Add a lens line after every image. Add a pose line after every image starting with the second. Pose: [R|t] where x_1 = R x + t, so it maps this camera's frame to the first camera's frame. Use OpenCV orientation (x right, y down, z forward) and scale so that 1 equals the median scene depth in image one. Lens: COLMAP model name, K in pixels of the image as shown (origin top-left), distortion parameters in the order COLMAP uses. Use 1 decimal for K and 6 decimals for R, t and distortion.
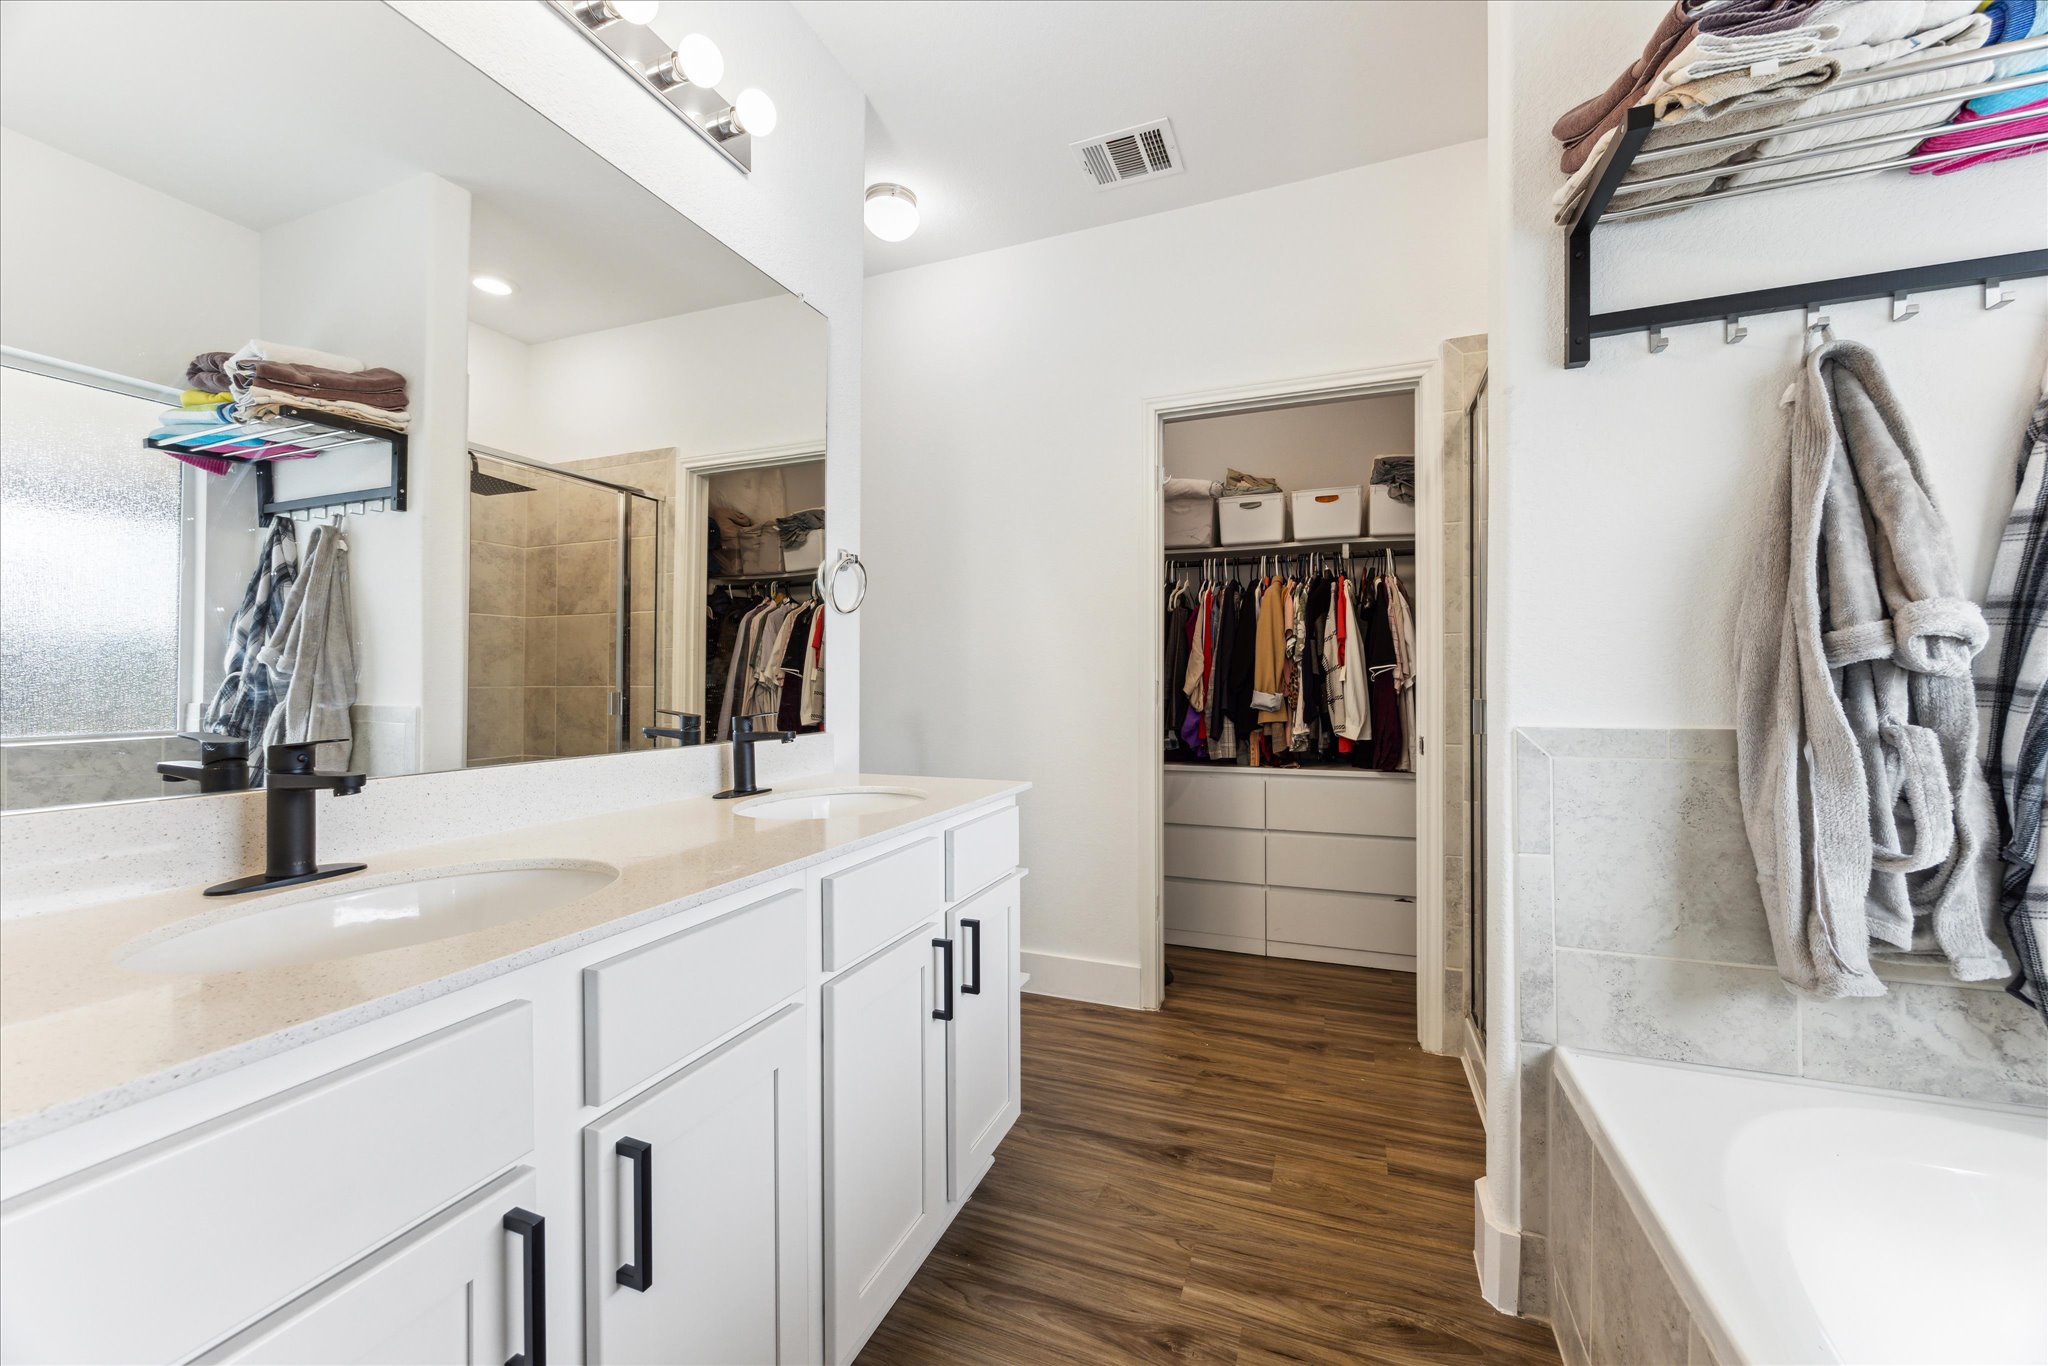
lens RADIAL K [[784.5, 0, 1028.8], [0, 784.5, 681.0], [0, 0, 1]] dist [-0.002090, -0.000262]
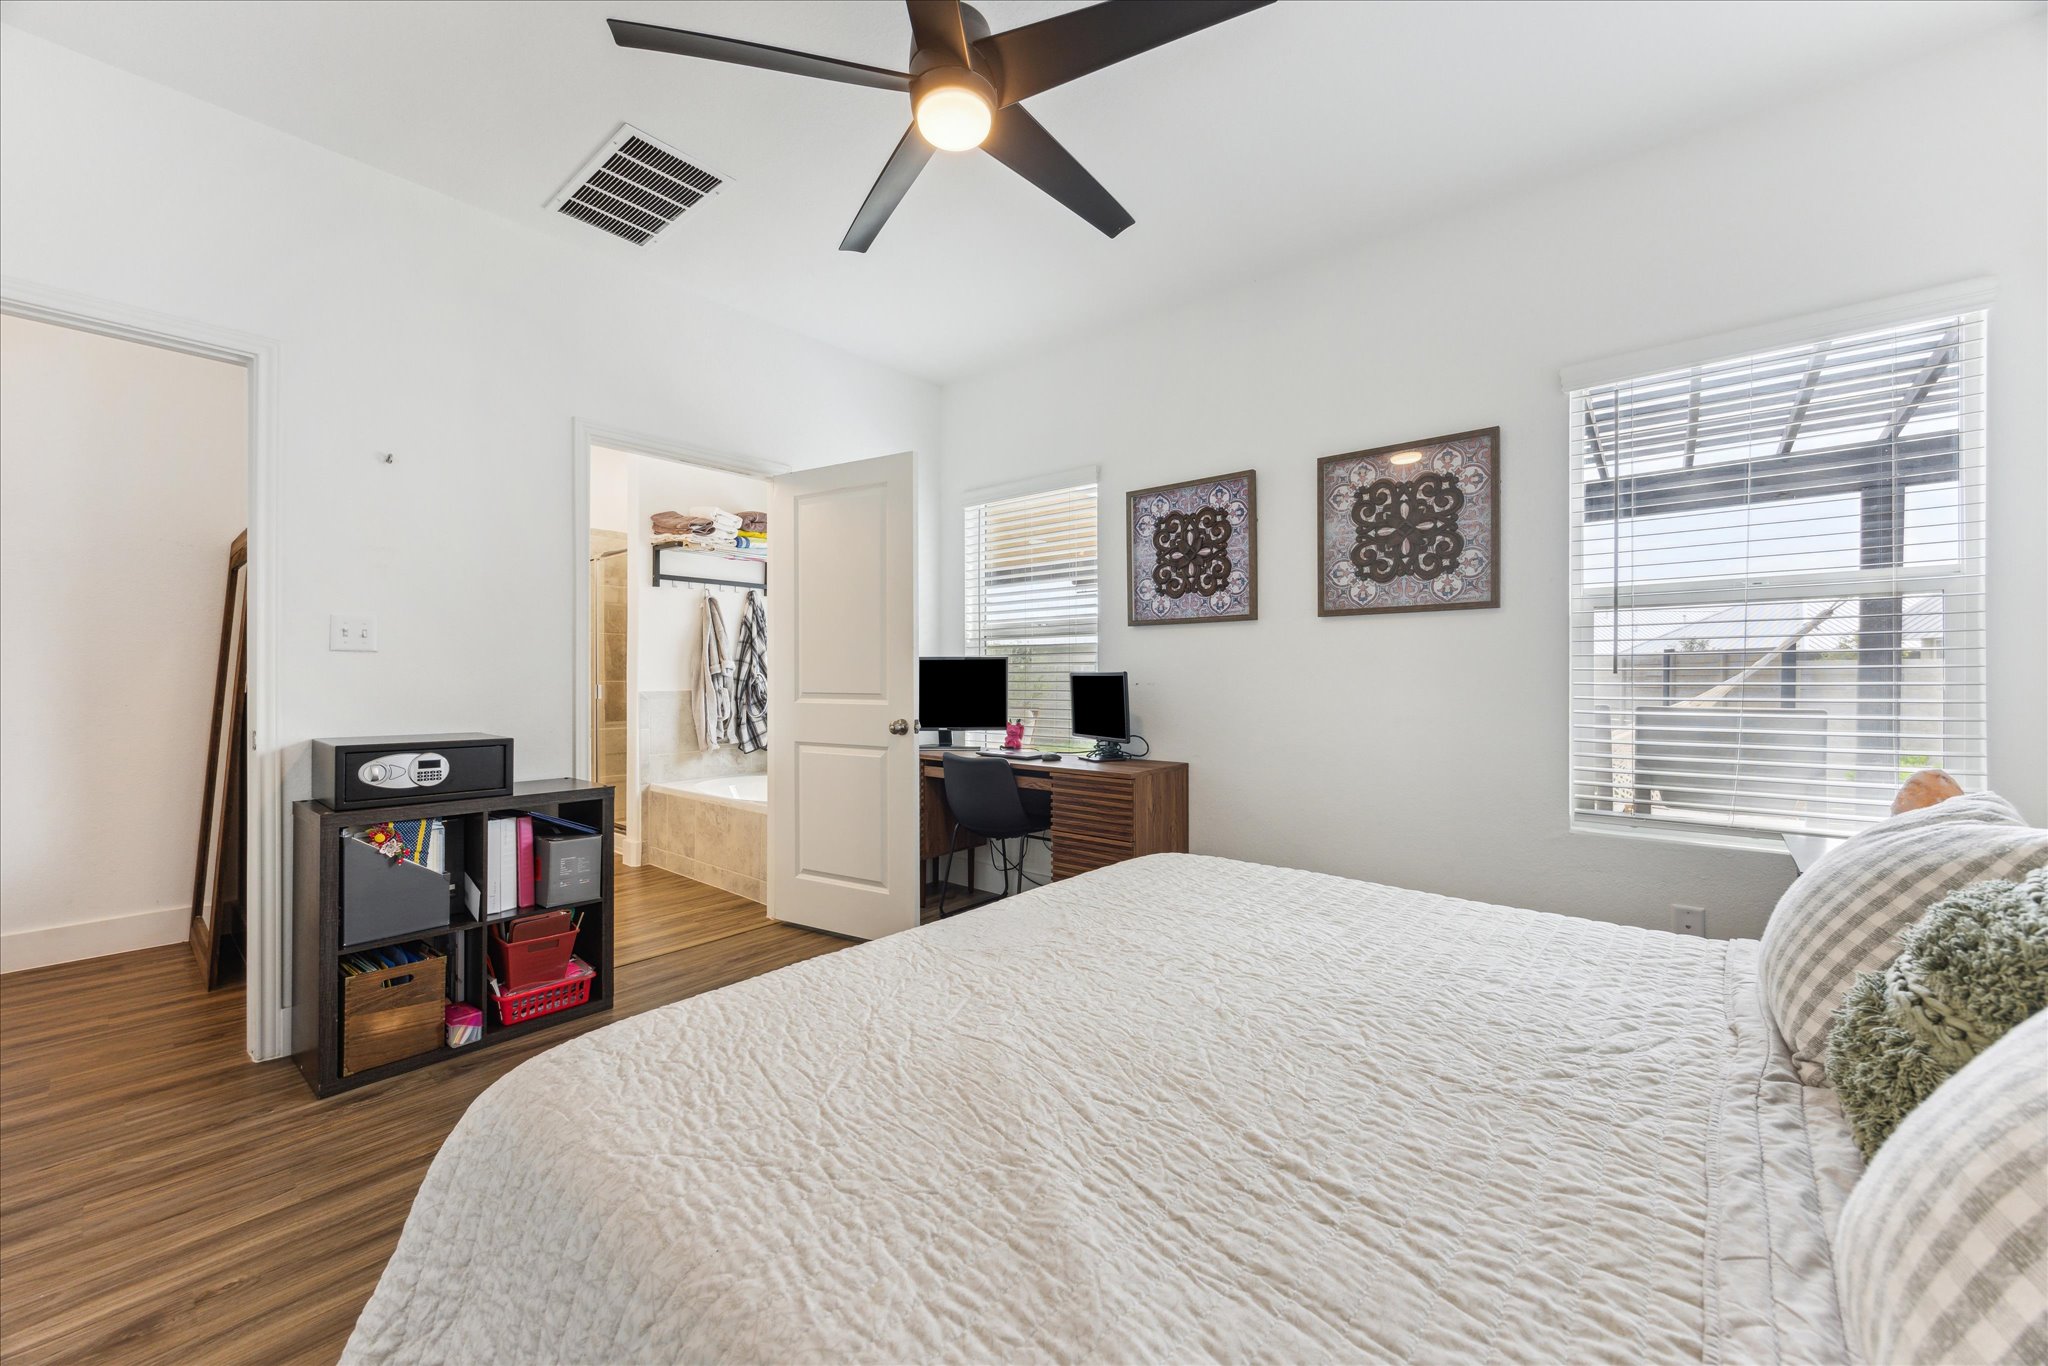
lens RADIAL K [[784.5, 0, 1027.7], [0, 784.5, 672.2], [0, 0, 1]] dist [-0.002090, -0.000262]
pose [[0.311381, 0.007295, 0.950257, -2.535664], [-0.000525, 0.999972, -0.007504, 0.000563], [-0.950285, 0.001837, 0.311376, -2.004216]]
